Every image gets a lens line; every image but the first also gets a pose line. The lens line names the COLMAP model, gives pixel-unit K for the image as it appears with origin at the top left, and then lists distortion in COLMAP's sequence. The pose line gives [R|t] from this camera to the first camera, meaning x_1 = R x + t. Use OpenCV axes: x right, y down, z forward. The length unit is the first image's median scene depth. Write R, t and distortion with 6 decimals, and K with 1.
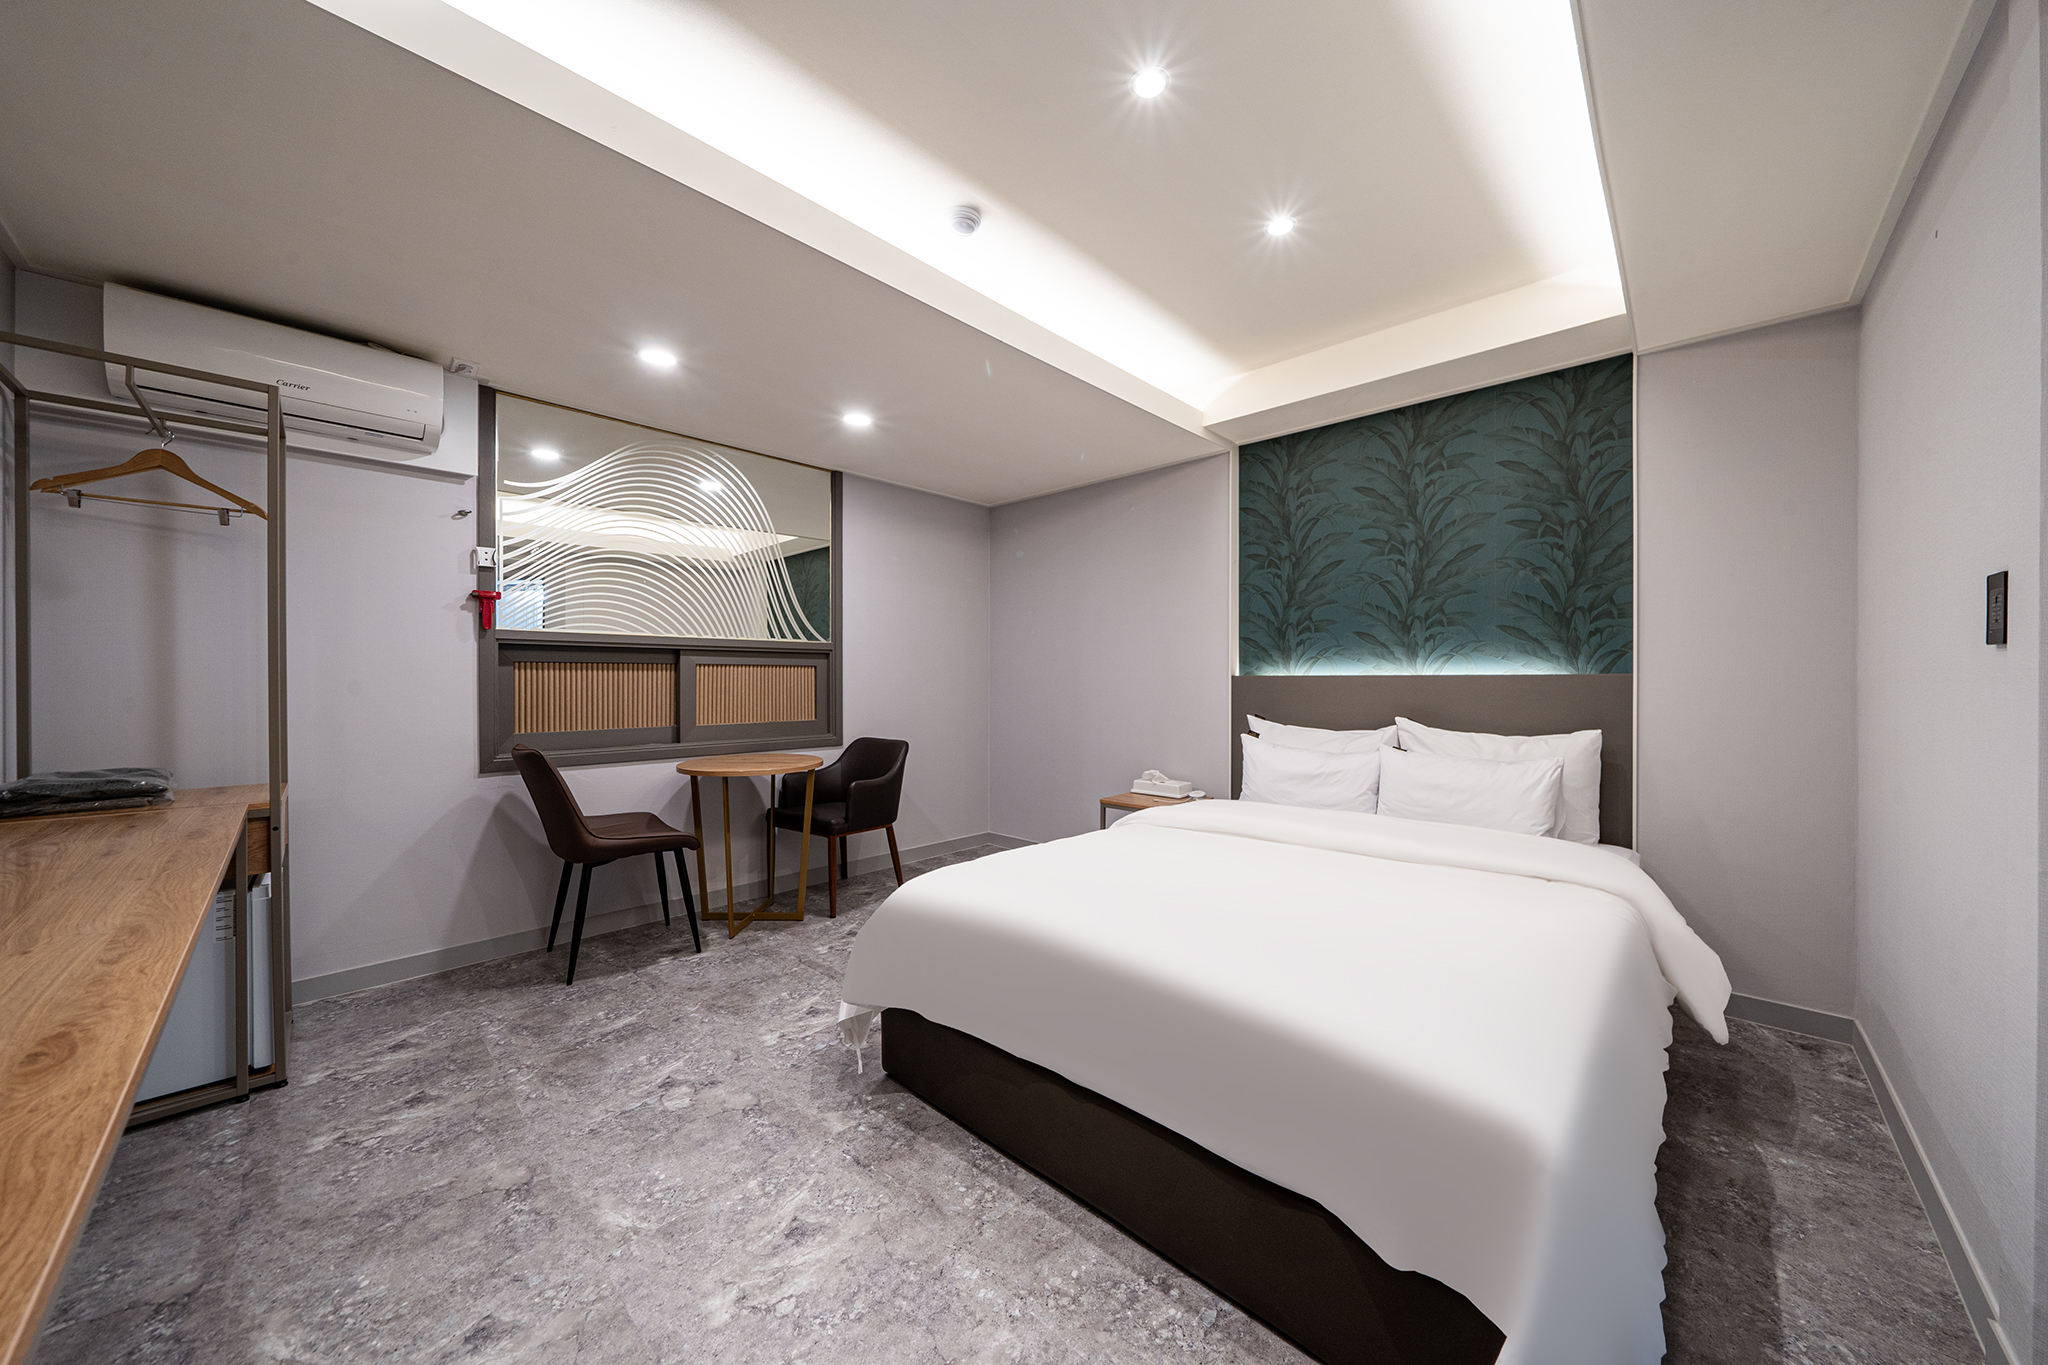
lens RADIAL K [[704.6, 0, 1034.5], [0, 704.6, 675.6], [0, 0, 1]] dist [-0.001924, 0.001480]
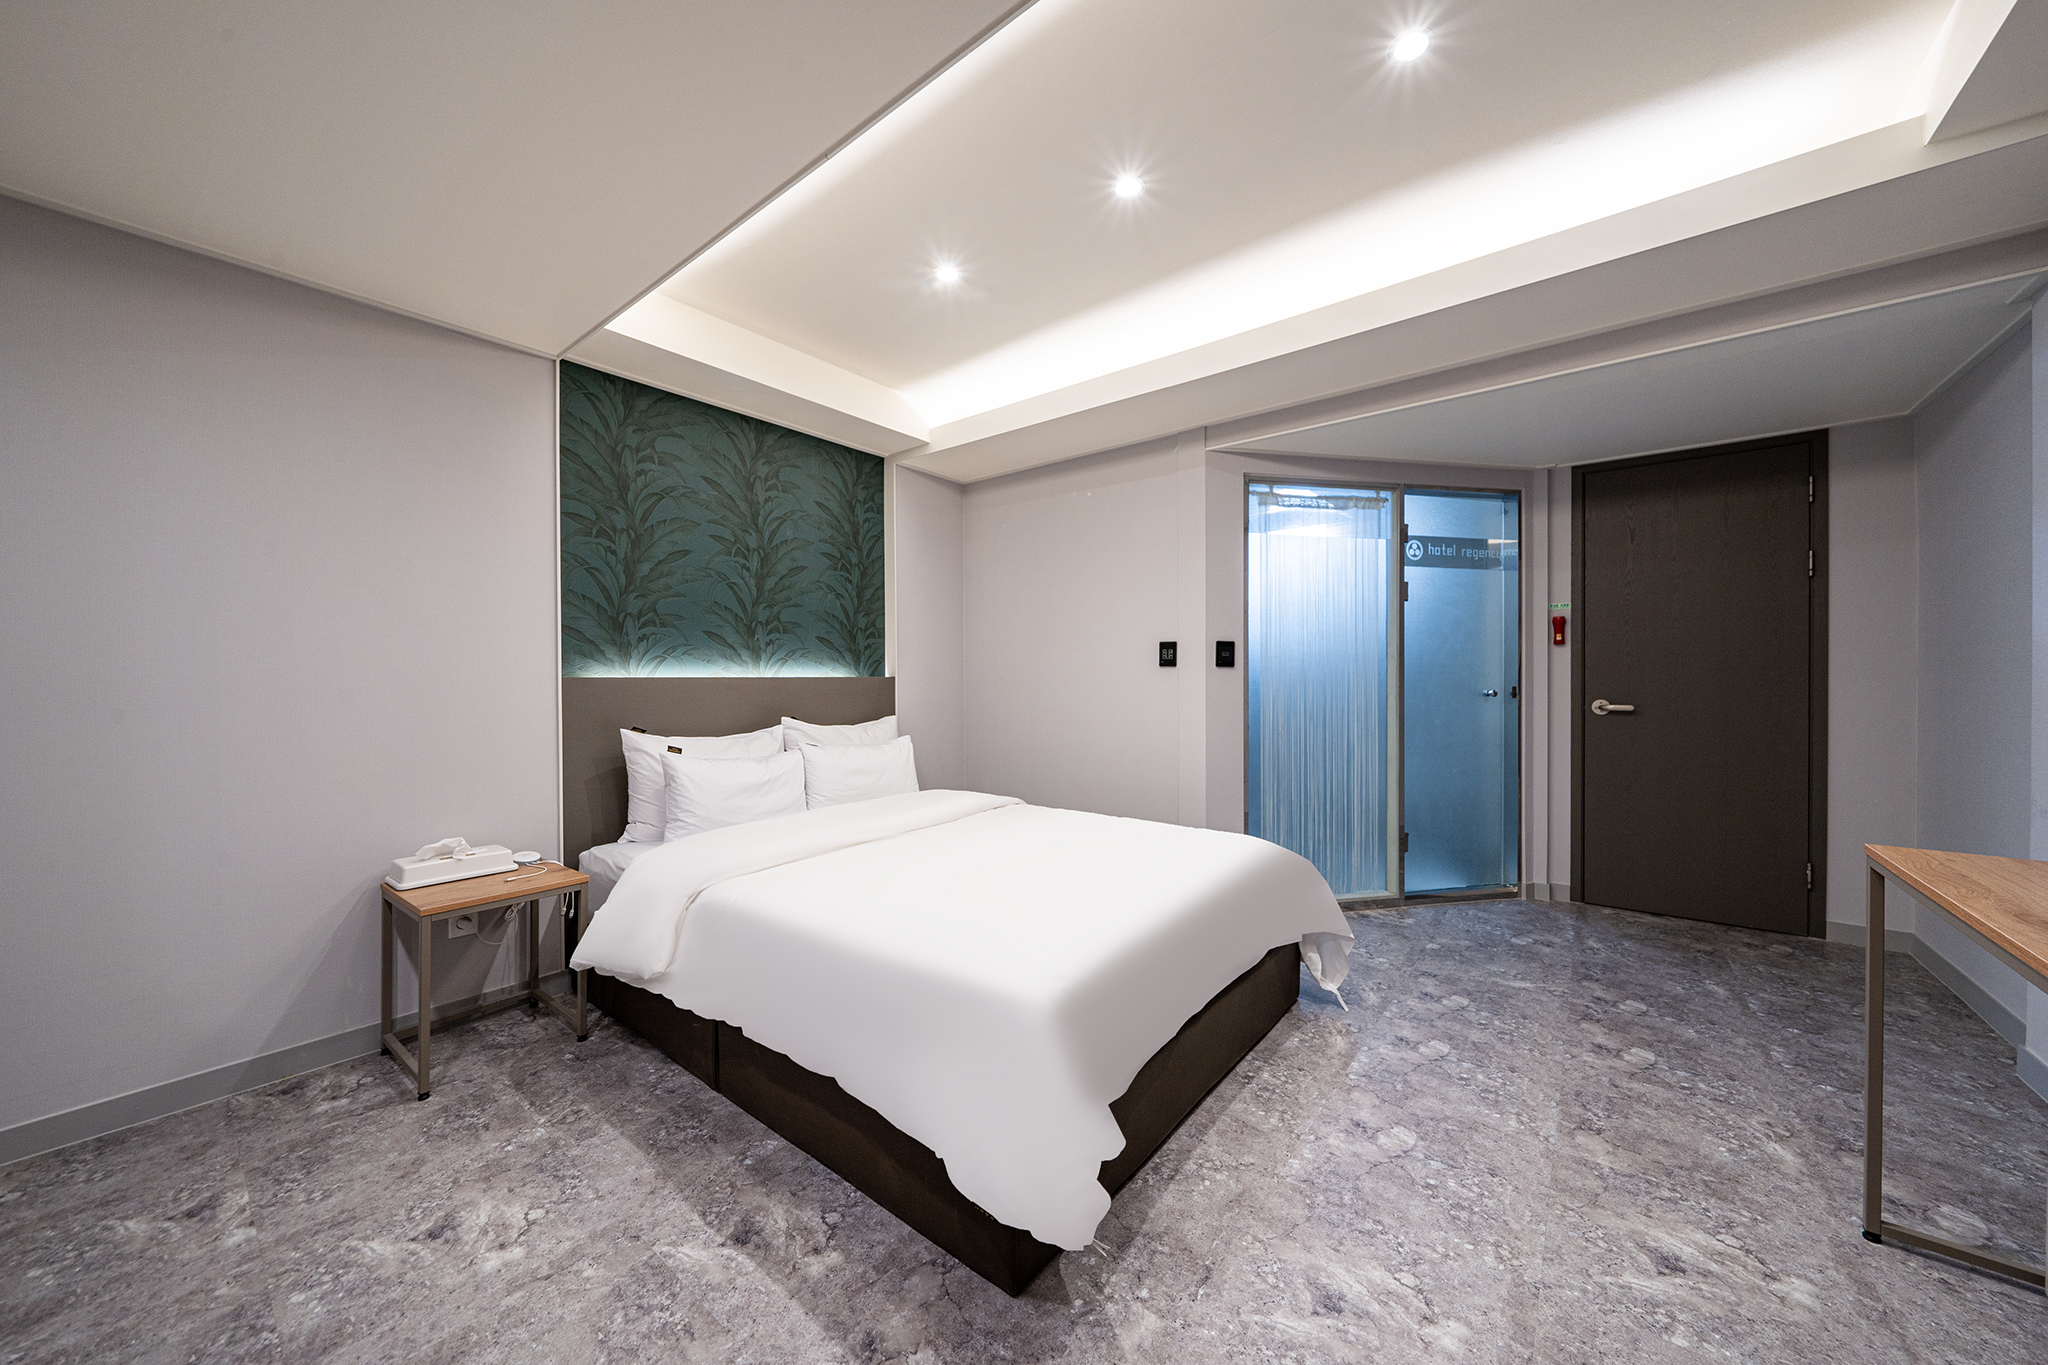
lens RADIAL K [[704.6, 0, 1045.5], [0, 704.6, 685.6], [0, 0, 1]] dist [-0.001924, 0.001480]
pose [[-0.080582, -0.012288, 0.996672, -0.624274], [-0.003048, 0.999922, 0.012081, -0.002354], [-0.996743, -0.002064, -0.080613, 0.751956]]
